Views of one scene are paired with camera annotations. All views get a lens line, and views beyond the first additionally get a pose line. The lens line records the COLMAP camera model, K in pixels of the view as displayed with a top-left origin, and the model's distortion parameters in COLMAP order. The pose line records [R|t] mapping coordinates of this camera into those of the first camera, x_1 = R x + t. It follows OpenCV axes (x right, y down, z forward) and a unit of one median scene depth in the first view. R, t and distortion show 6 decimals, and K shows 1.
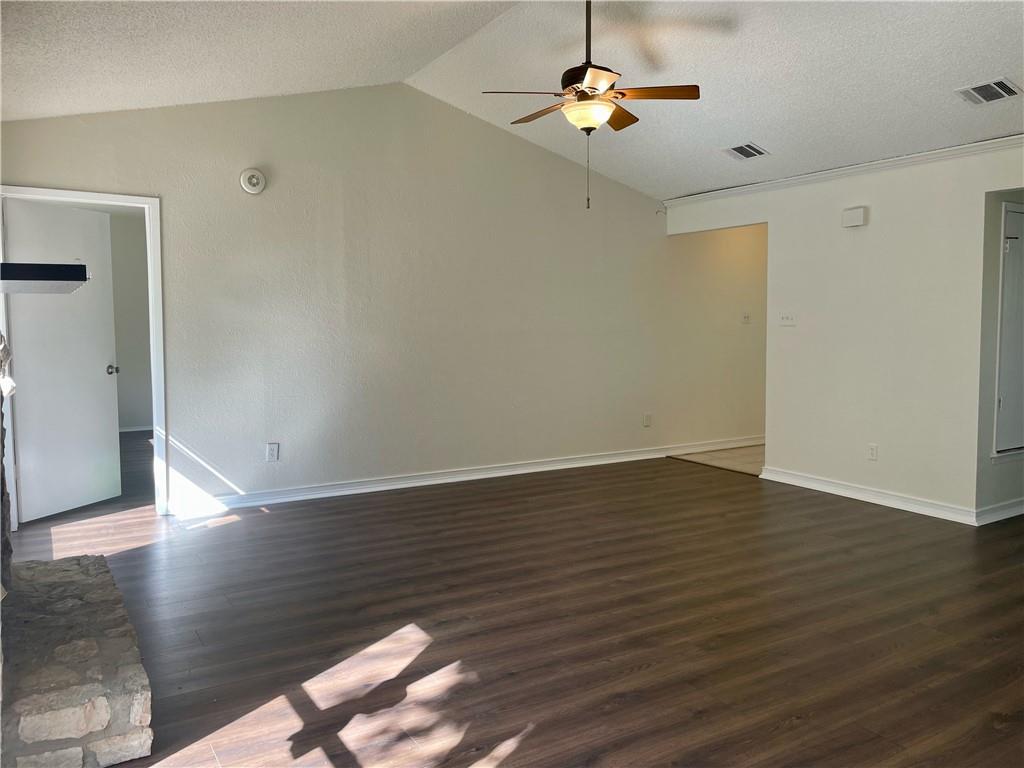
lens RADIAL K [[781.1, 0, 513.0], [0, 781.1, 377.2], [0, 0, 1]] dist [0.064505, -0.083897]
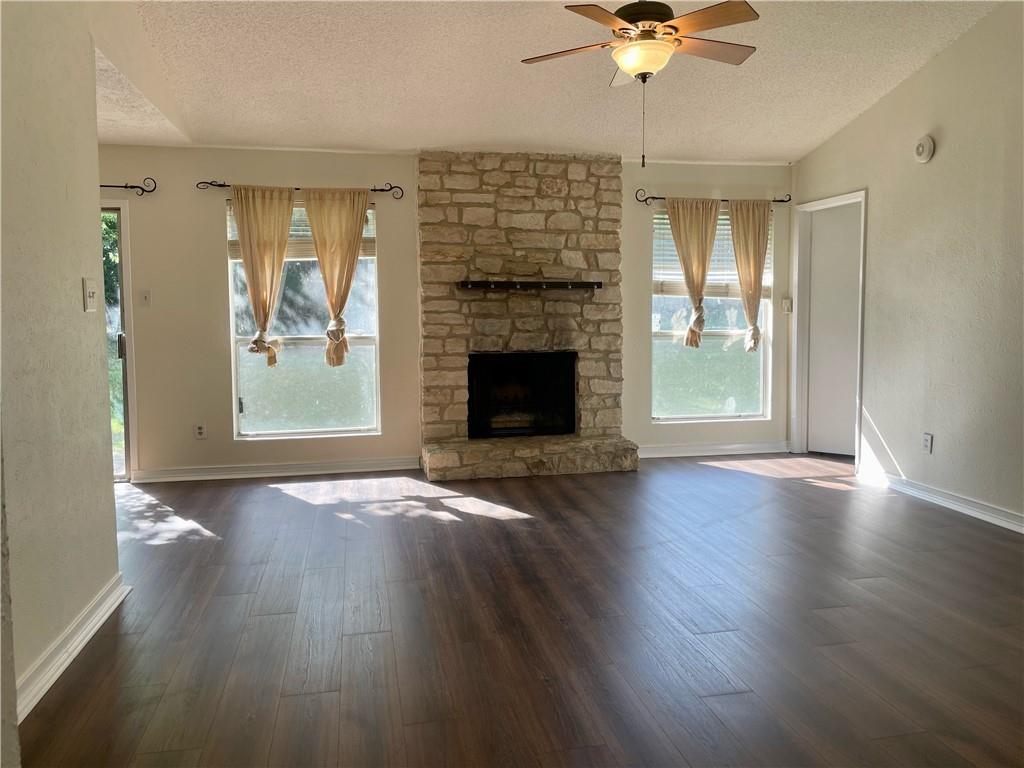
lens RADIAL K [[767.7, 0, 516.1], [0, 767.7, 367.0], [0, 0, 1]] dist [0.059813, -0.002213]
pose [[-0.339845, 0.068149, -0.938009, 0.741862], [-0.062546, 0.993525, 0.094843, -0.051429], [0.938400, 0.090900, -0.333382, 0.903250]]
